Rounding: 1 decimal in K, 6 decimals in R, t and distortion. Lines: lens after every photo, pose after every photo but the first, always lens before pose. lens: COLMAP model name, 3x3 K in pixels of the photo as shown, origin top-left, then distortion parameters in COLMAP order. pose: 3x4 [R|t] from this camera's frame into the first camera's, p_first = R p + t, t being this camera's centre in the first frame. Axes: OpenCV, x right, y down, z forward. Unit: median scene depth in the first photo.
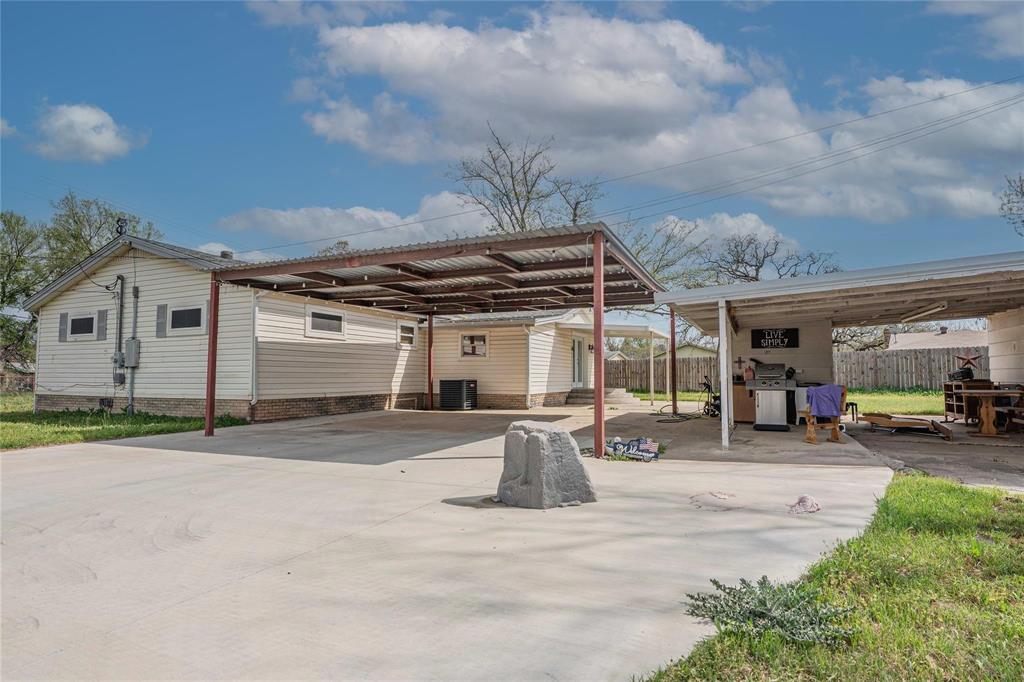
lens RADIAL K [[536.1, 0, 510.6], [0, 536.1, 339.2], [0, 0, 1]] dist [-0.003440, -0.000425]
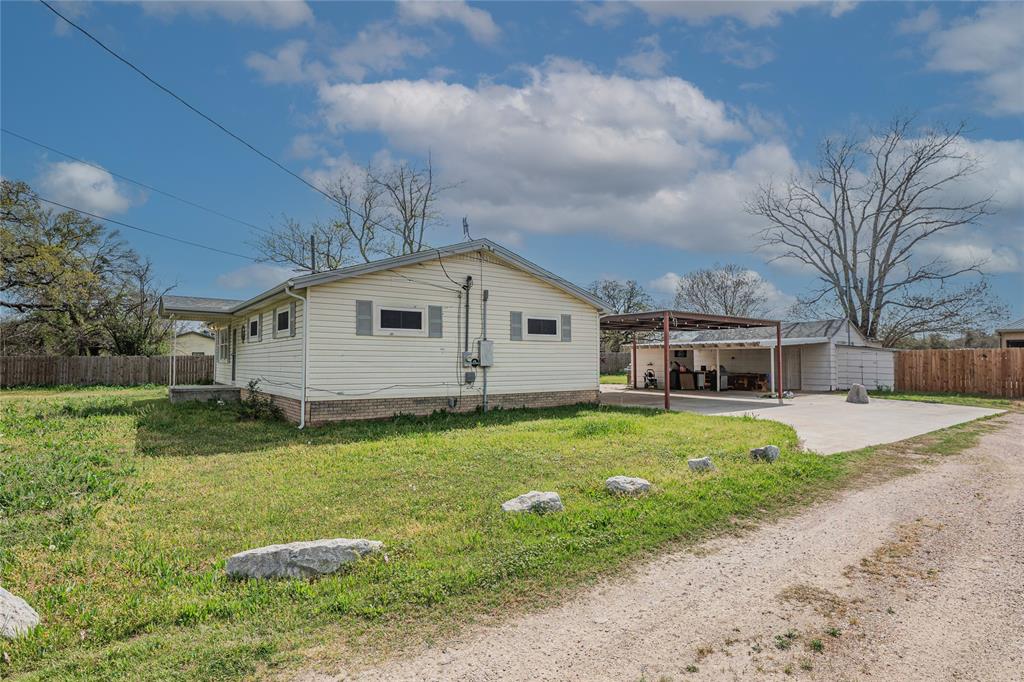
lens RADIAL K [[536.1, 0, 512.7], [0, 536.1, 345.0], [0, 0, 1]] dist [-0.003440, -0.000425]
pose [[0.489263, 0.035282, 0.871422, -1.596509], [-0.055661, 0.998408, -0.009173, 0.016594], [-0.870358, -0.044016, 0.490448, 0.430689]]
